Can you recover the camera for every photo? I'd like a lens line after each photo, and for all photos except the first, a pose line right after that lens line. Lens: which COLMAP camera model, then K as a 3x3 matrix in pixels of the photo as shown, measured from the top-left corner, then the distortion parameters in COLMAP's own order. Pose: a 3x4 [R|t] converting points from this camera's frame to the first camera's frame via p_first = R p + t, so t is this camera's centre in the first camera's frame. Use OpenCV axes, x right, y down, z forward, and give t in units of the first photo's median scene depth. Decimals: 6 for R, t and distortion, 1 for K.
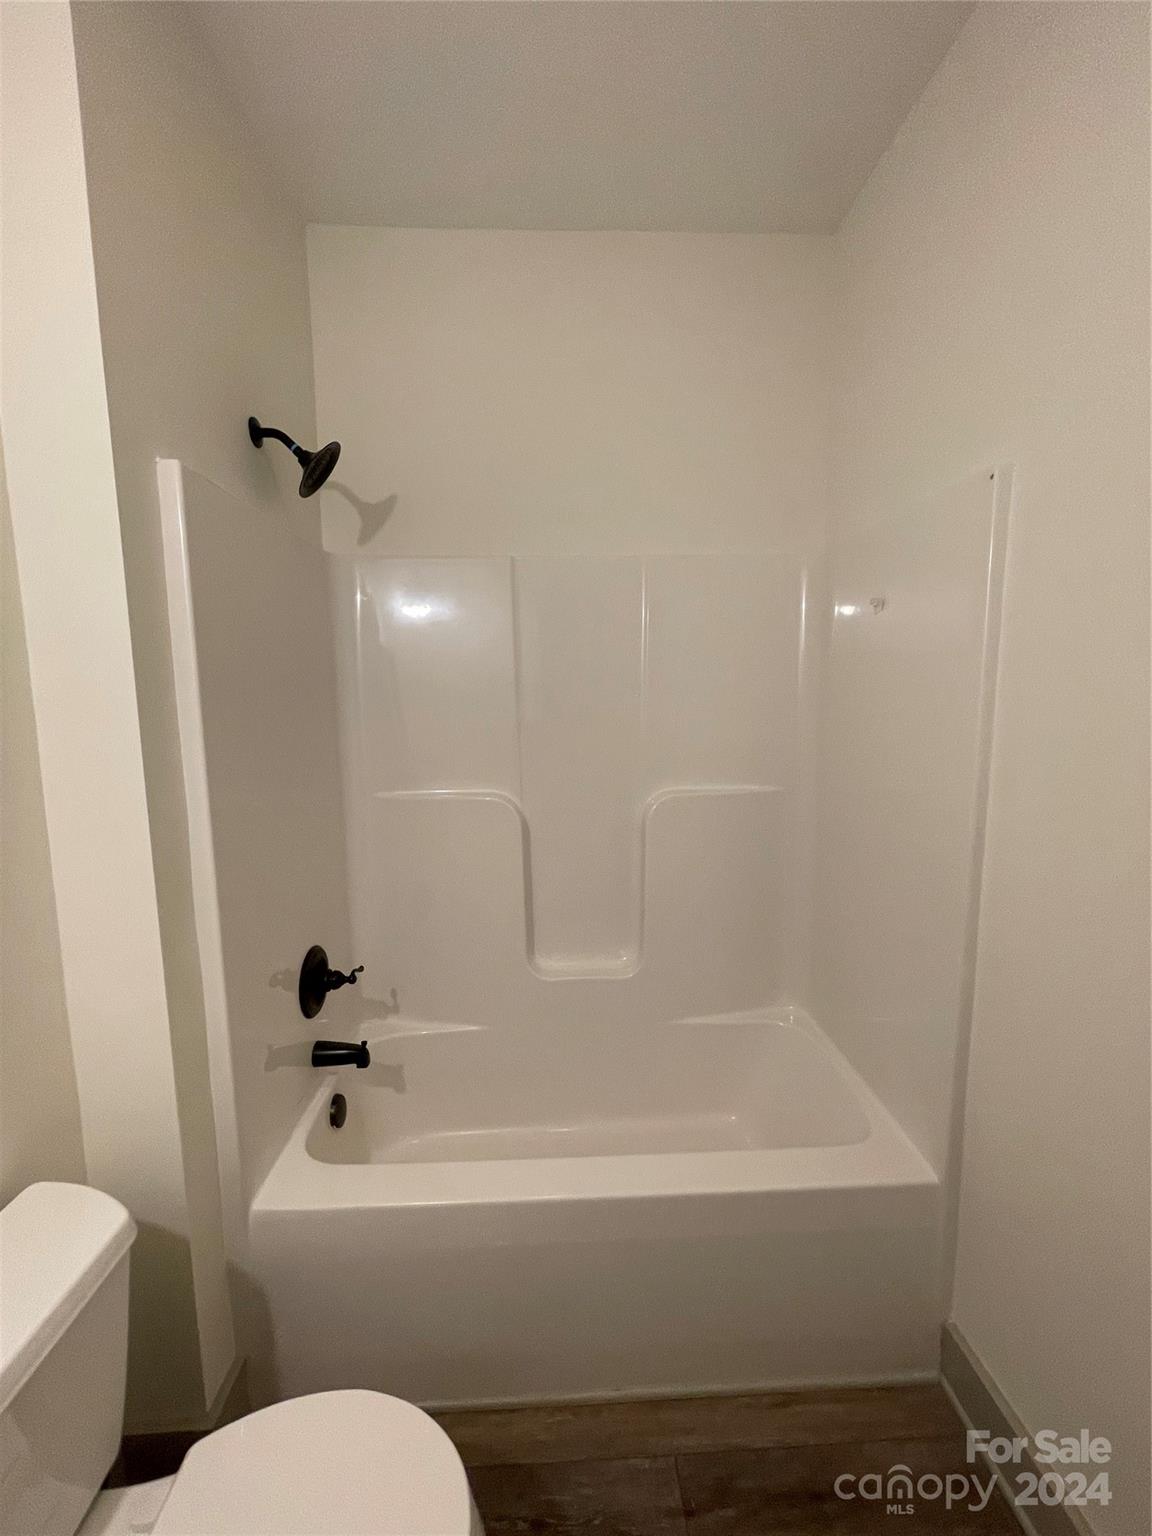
lens RADIAL K [[626.3, 0, 576.0], [0, 626.3, 768.0], [0, 0, 1]] dist [0.001901, 0.000132]
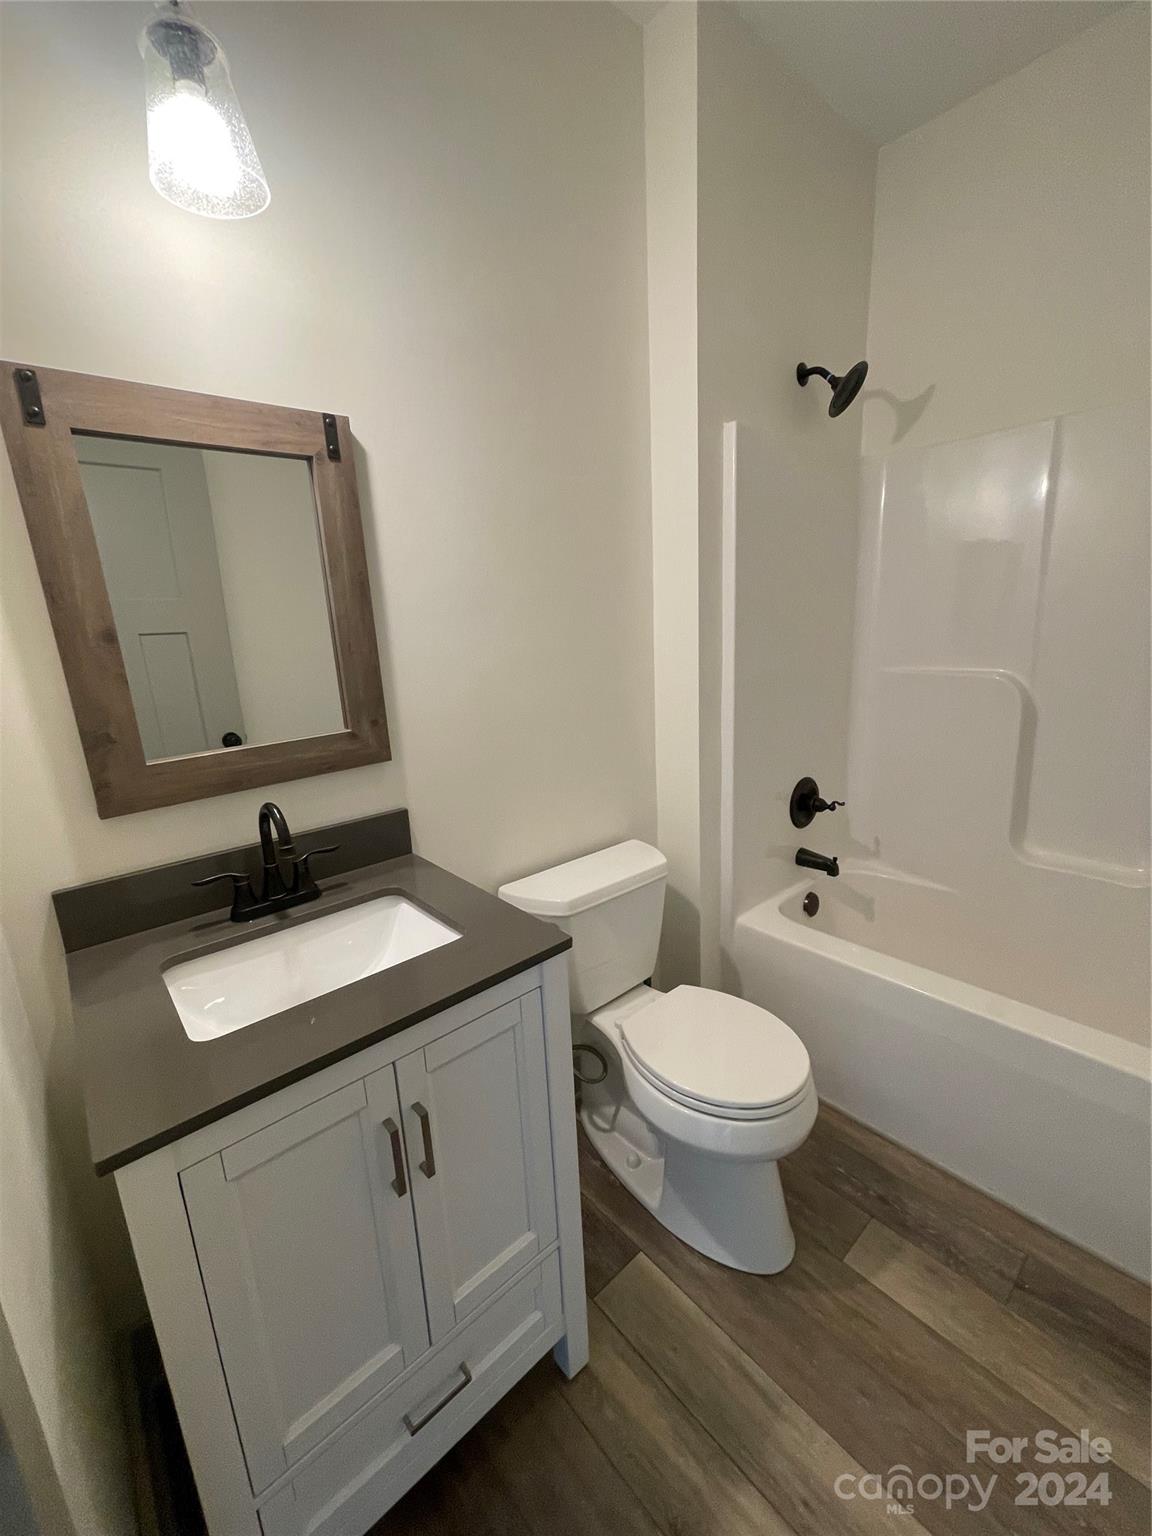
lens RADIAL K [[626.3, 0, 576.0], [0, 626.3, 768.0], [0, 0, 1]] dist [0.001901, 0.000132]
pose [[0.631149, 0.162288, -0.758494, 0.290836], [-0.060132, 0.985162, 0.160750, 0.089115], [0.773328, -0.055848, 0.631542, -0.225004]]
